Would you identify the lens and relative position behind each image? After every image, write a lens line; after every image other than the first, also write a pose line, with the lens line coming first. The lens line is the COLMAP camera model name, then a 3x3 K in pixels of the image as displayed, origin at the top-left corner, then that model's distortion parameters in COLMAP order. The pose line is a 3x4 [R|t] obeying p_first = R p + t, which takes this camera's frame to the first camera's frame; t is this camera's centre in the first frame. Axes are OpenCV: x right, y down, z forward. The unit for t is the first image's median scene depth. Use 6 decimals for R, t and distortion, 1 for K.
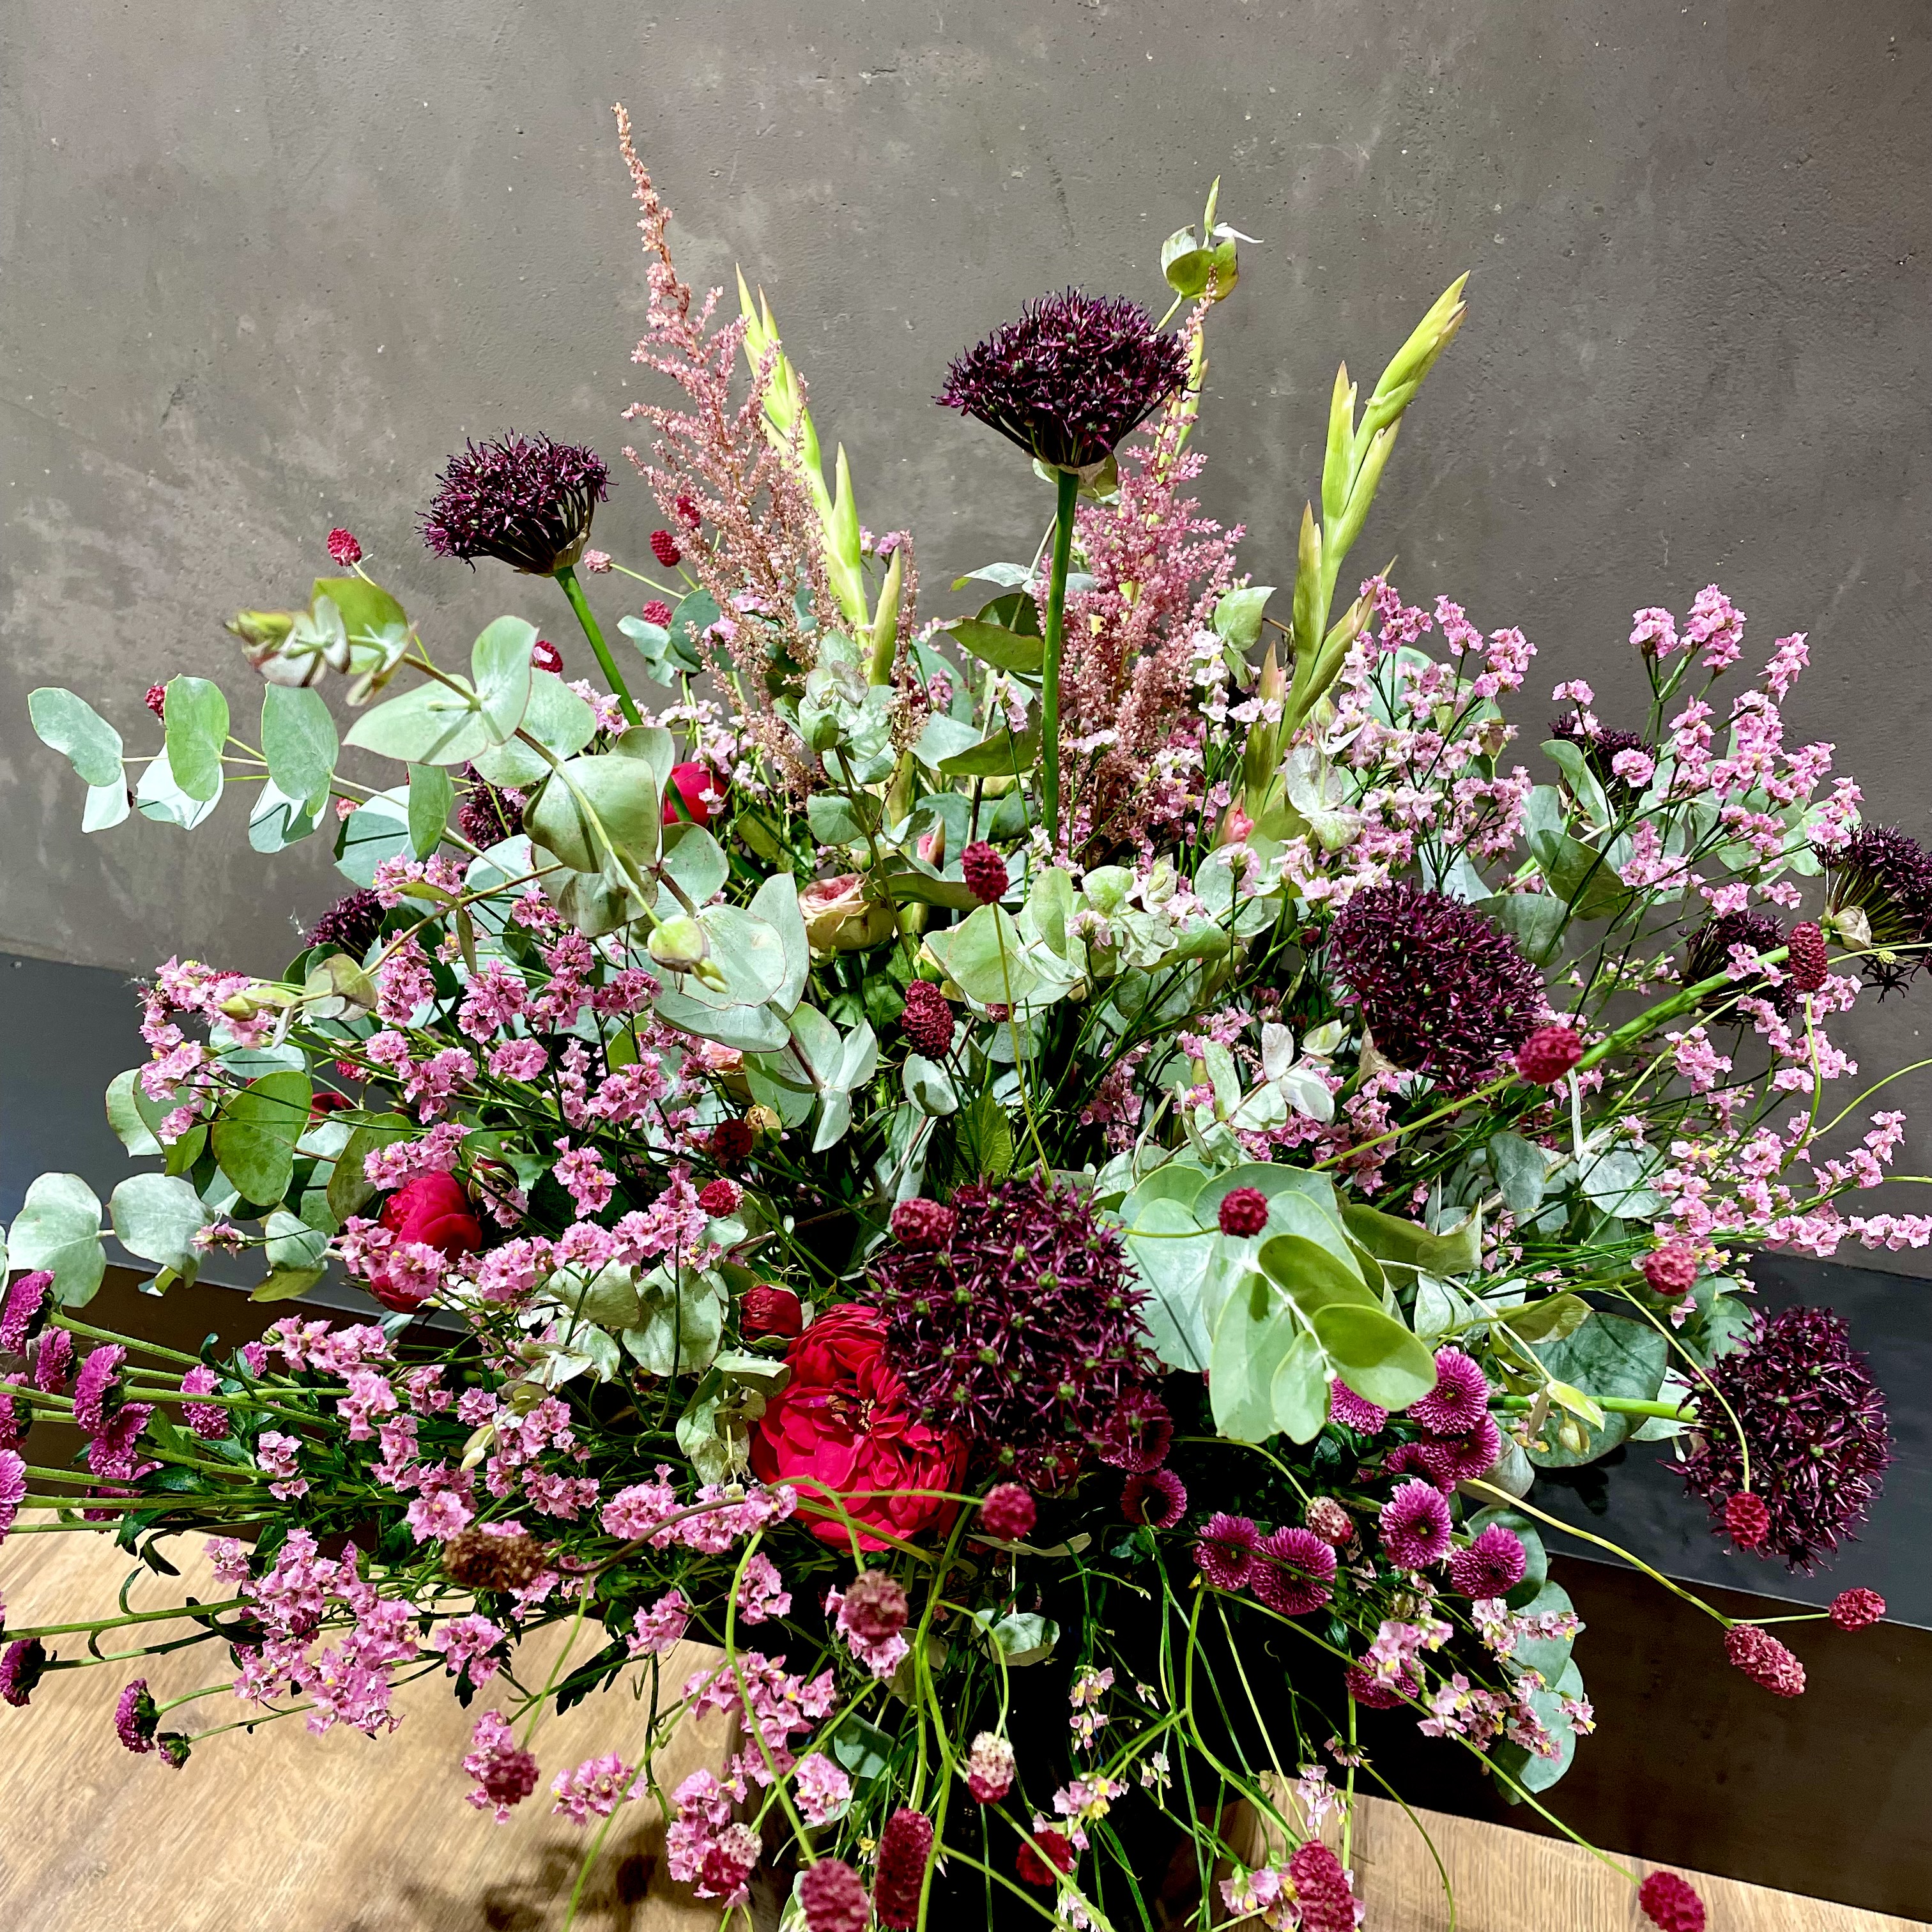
lens RADIAL K [[1901.4, 0, 1003.4], [0, 1901.4, 950.1], [0, 0, 1]] dist [0.029025, 0.000000]
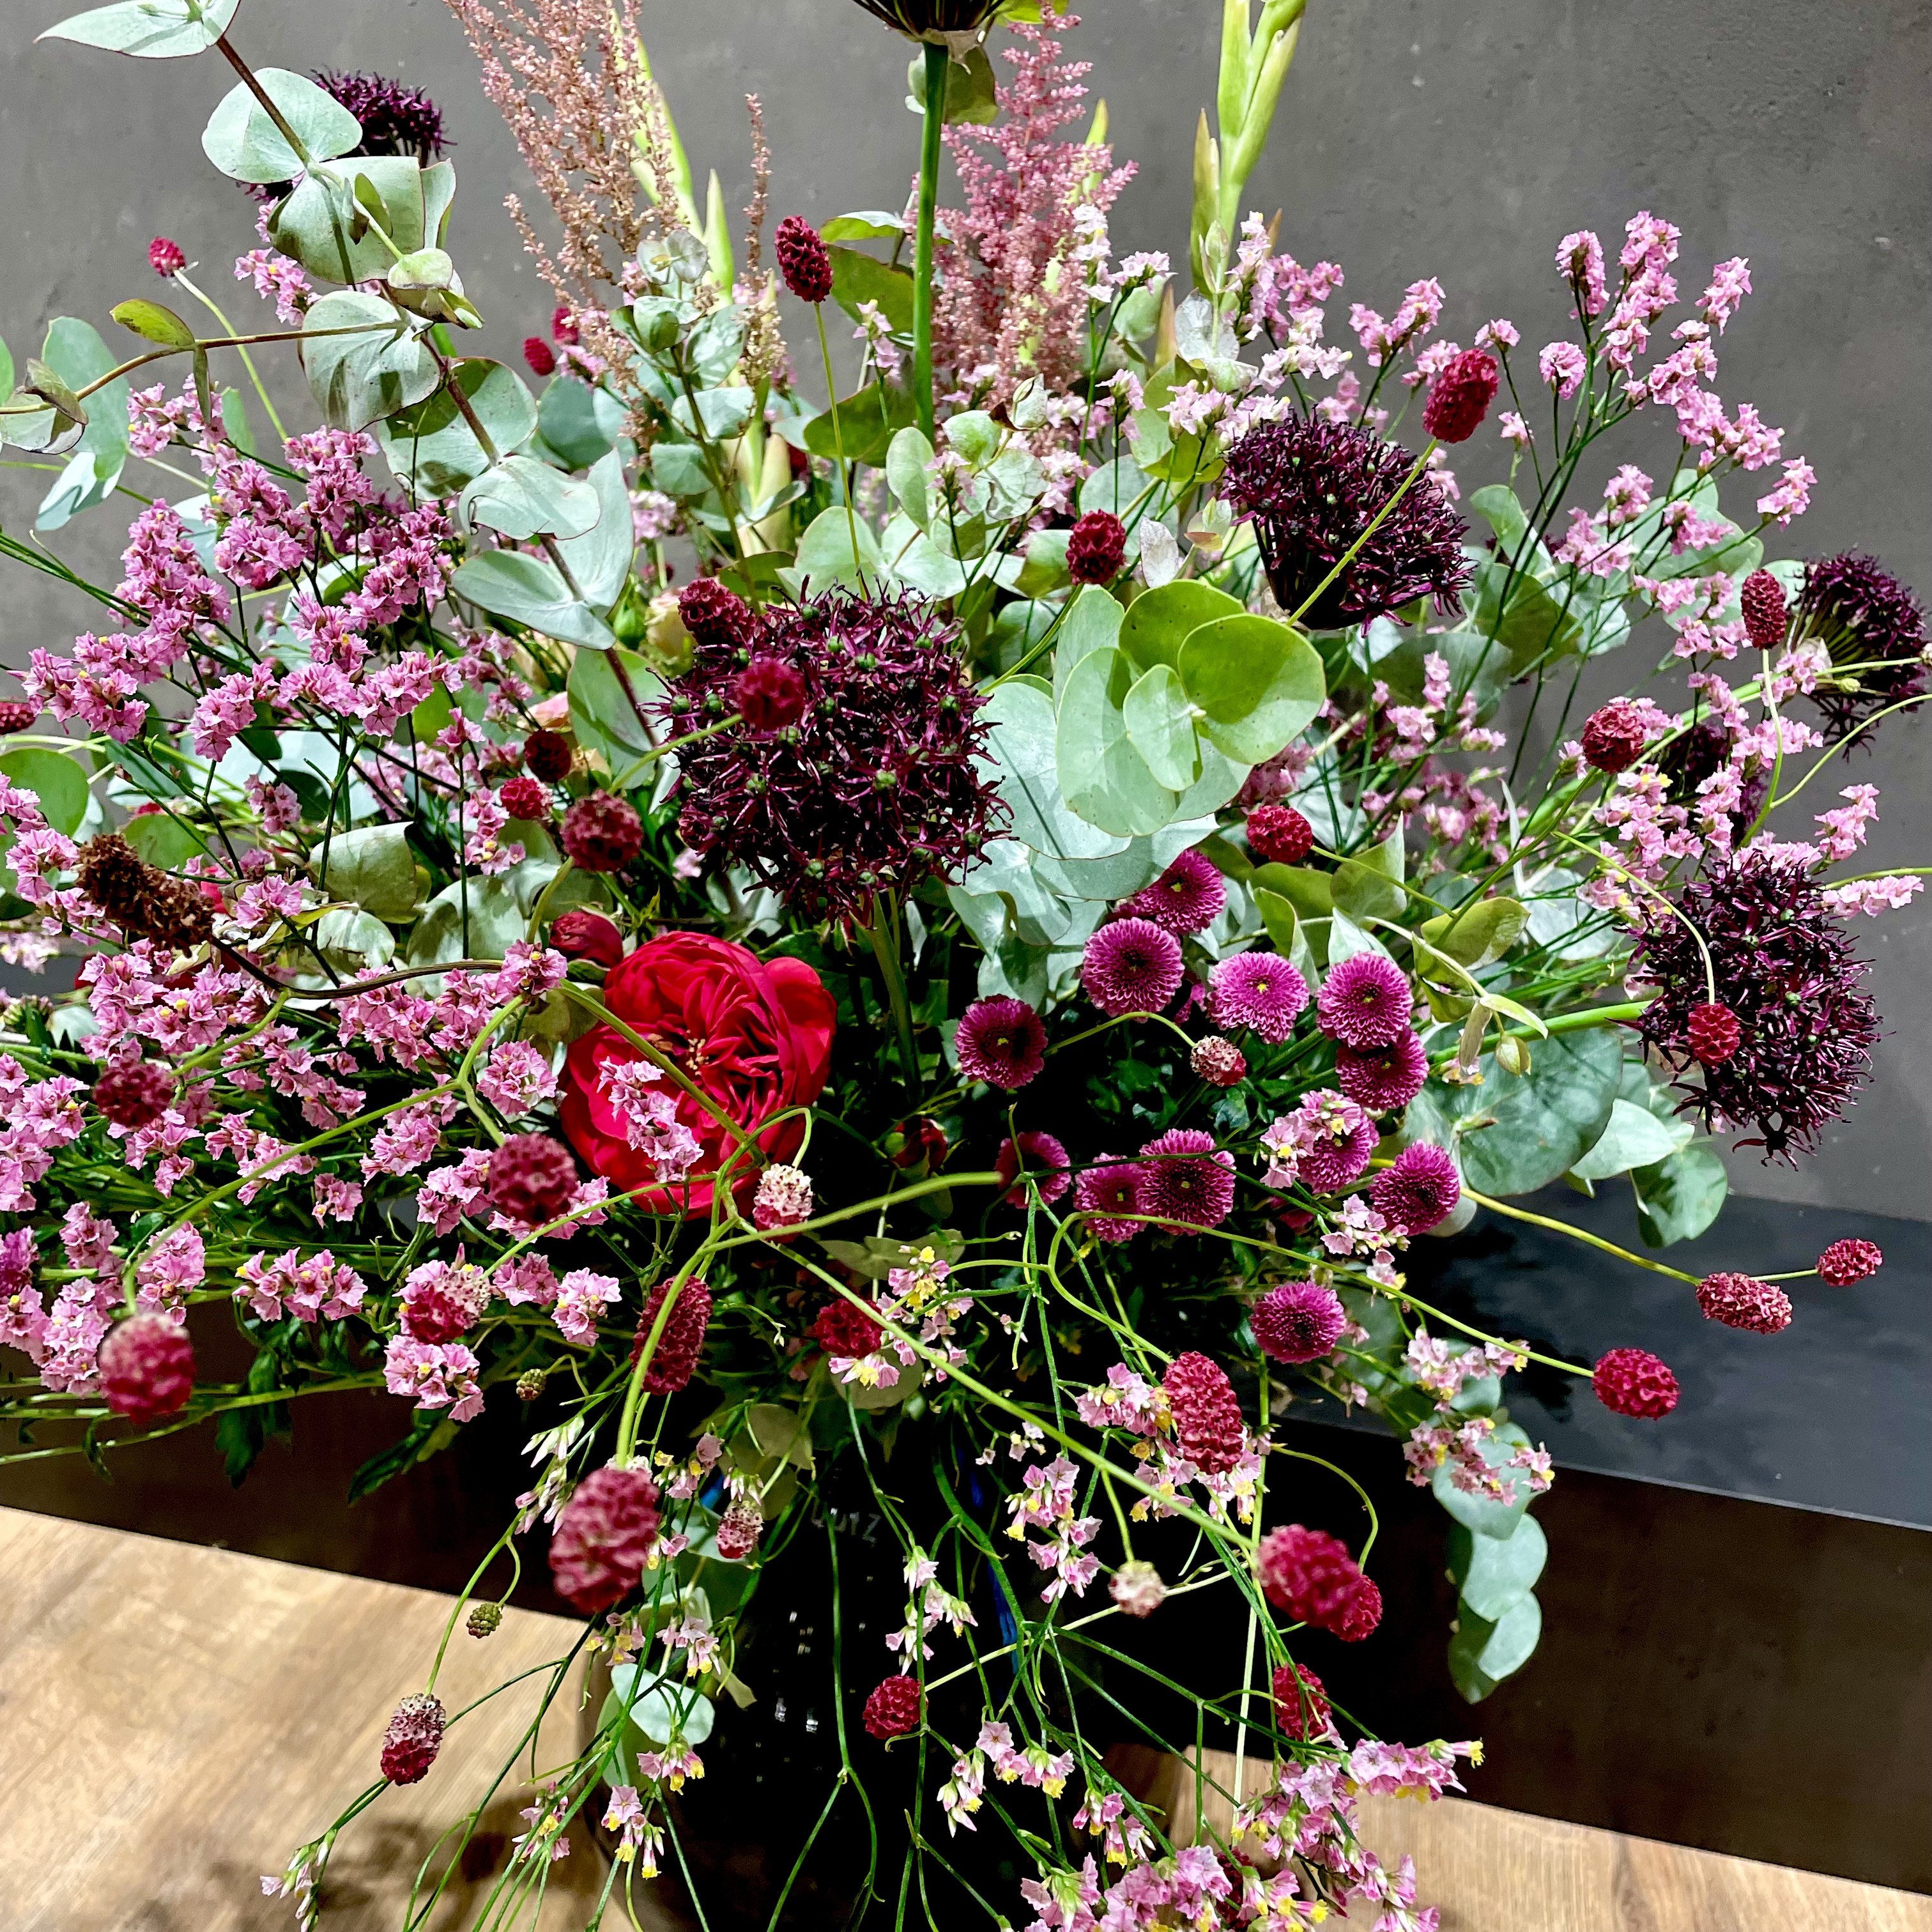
lens RADIAL K [[1901.4, 0, 1000.2], [0, 1901.4, 959.6], [0, 0, 1]] dist [0.029025, 0.000000]
pose [[0.999840, -0.002779, 0.017654, 0.043555], [0.004481, 0.995263, -0.097119, 0.244573], [-0.017301, 0.097183, 0.995116, 0.121347]]
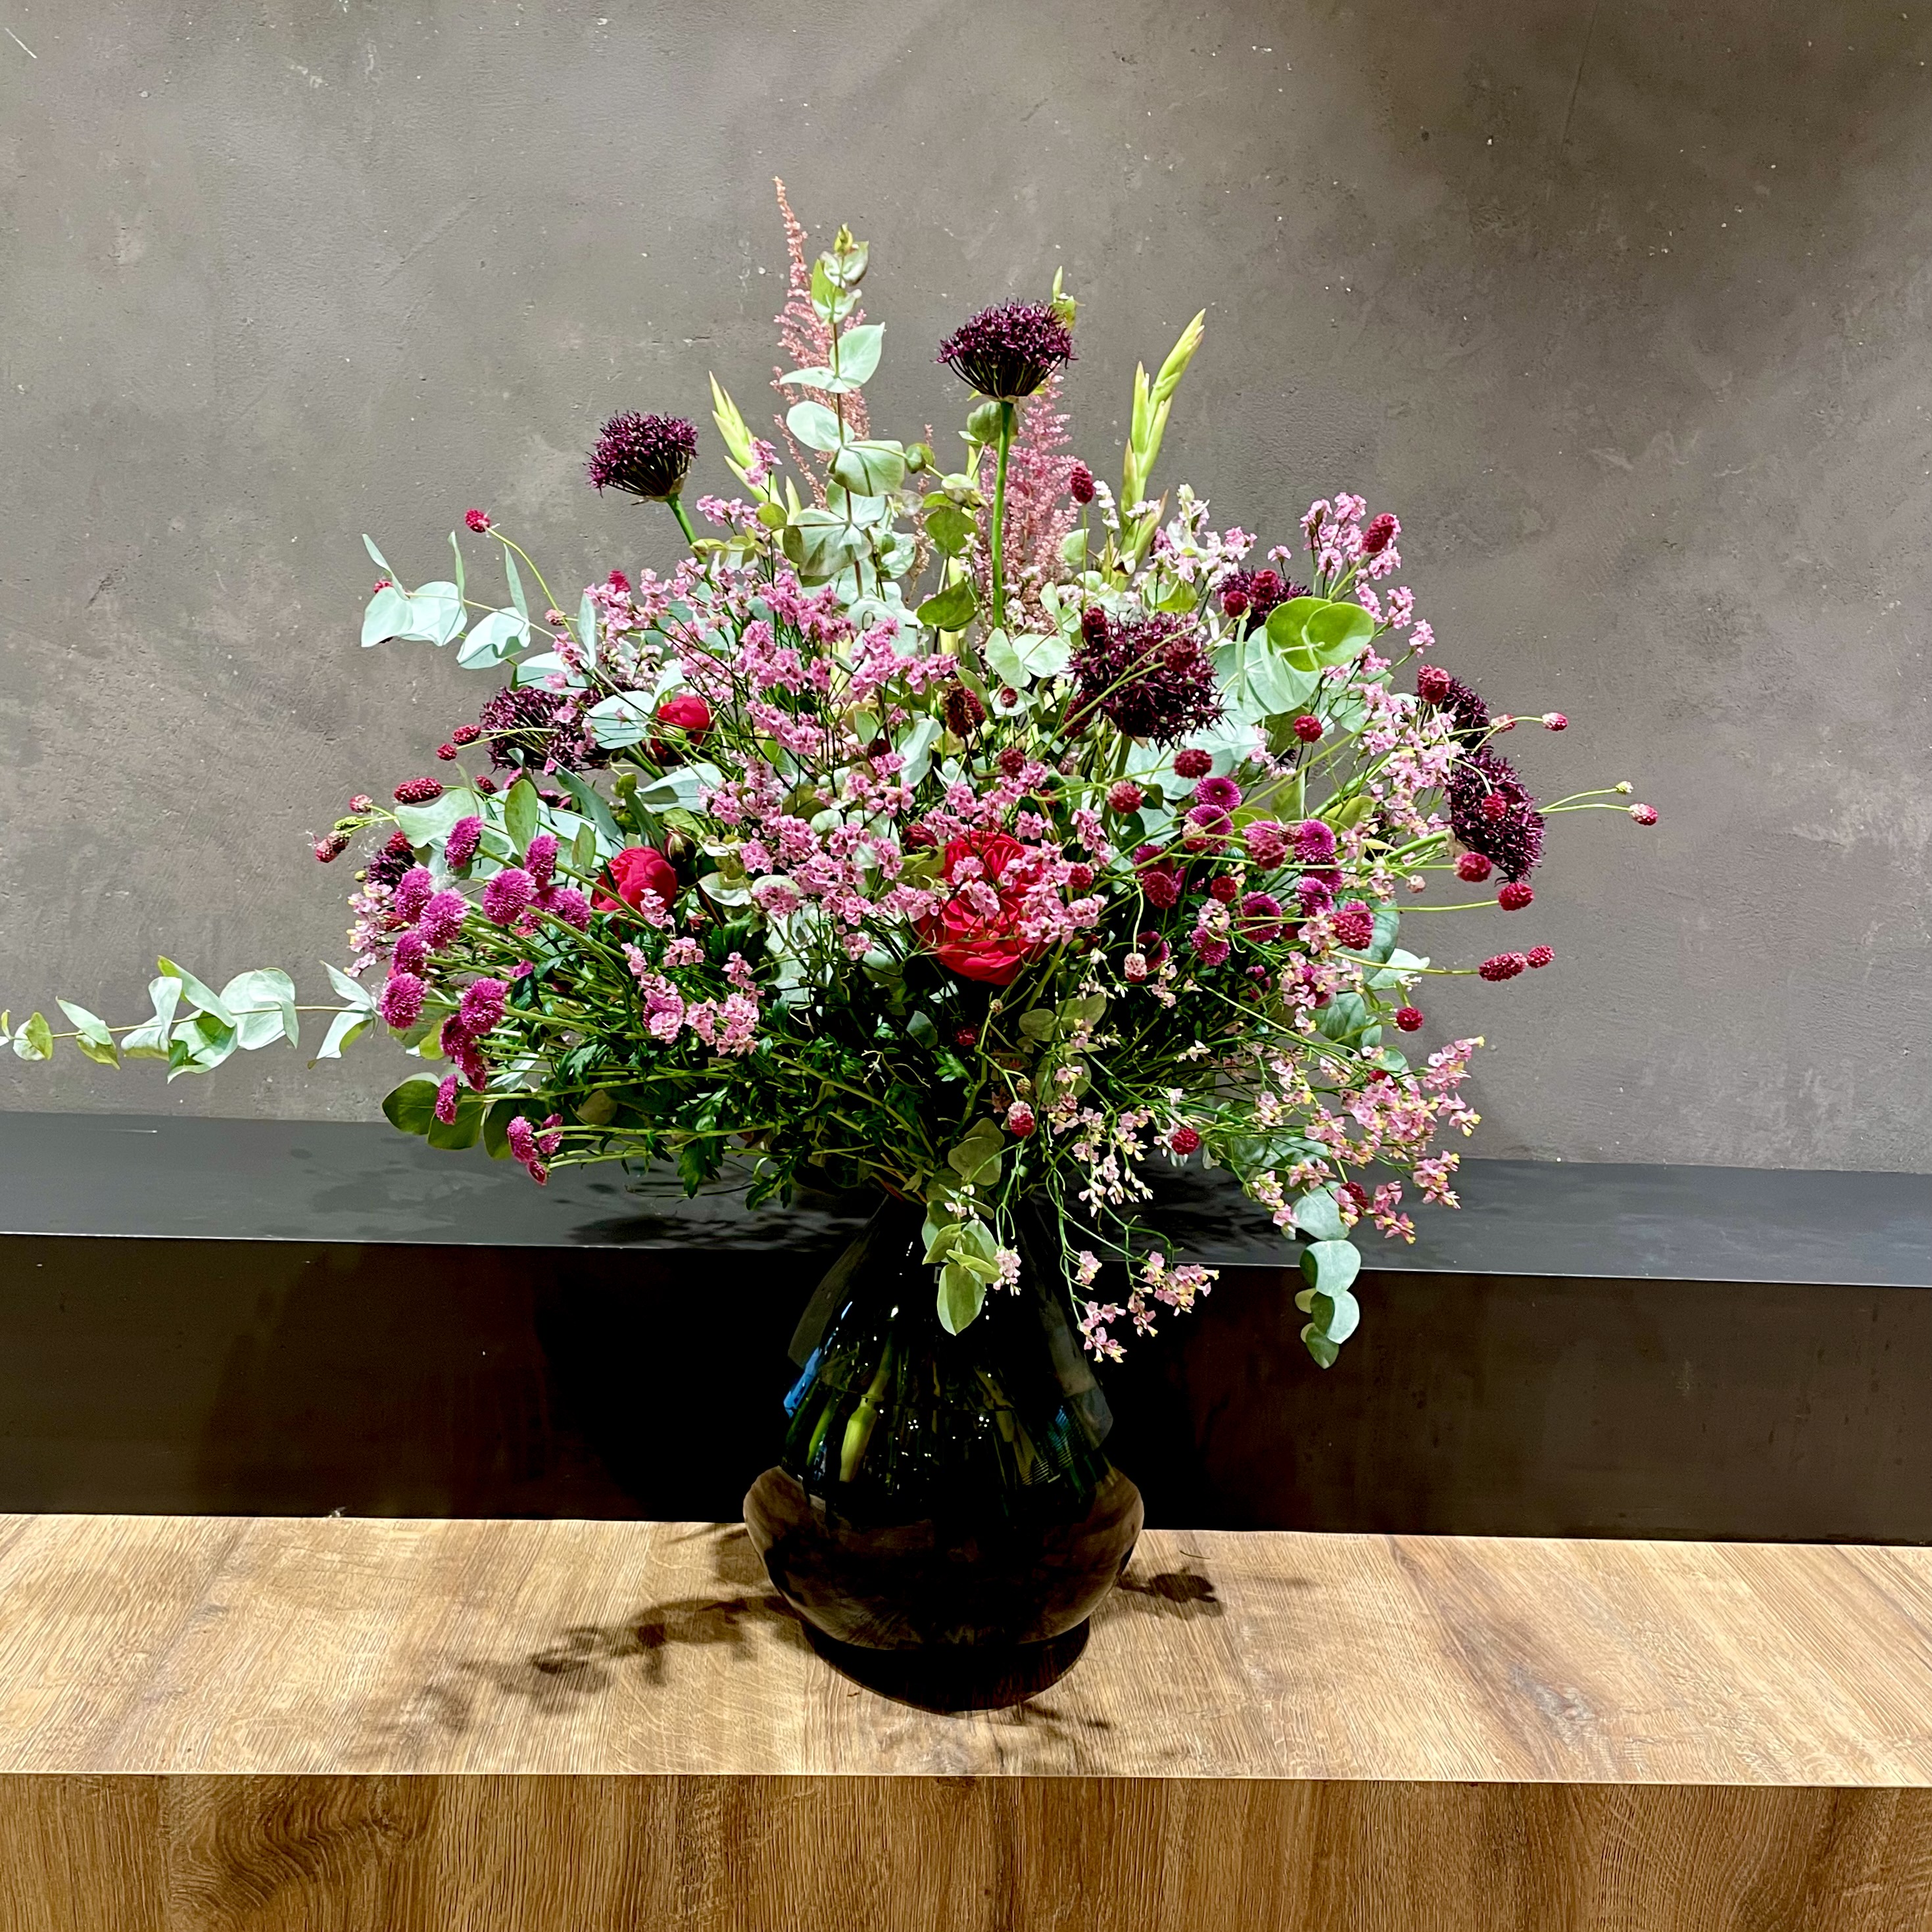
lens RADIAL K [[1901.4, 0, 985.4], [0, 1901.4, 967.0], [0, 0, 1]] dist [0.029025, 0.000000]
pose [[0.955175, -0.056661, 0.290567, -0.471292], [0.133455, 0.958537, -0.251787, 0.613189], [-0.264253, 0.279278, 0.923133, -0.416011]]
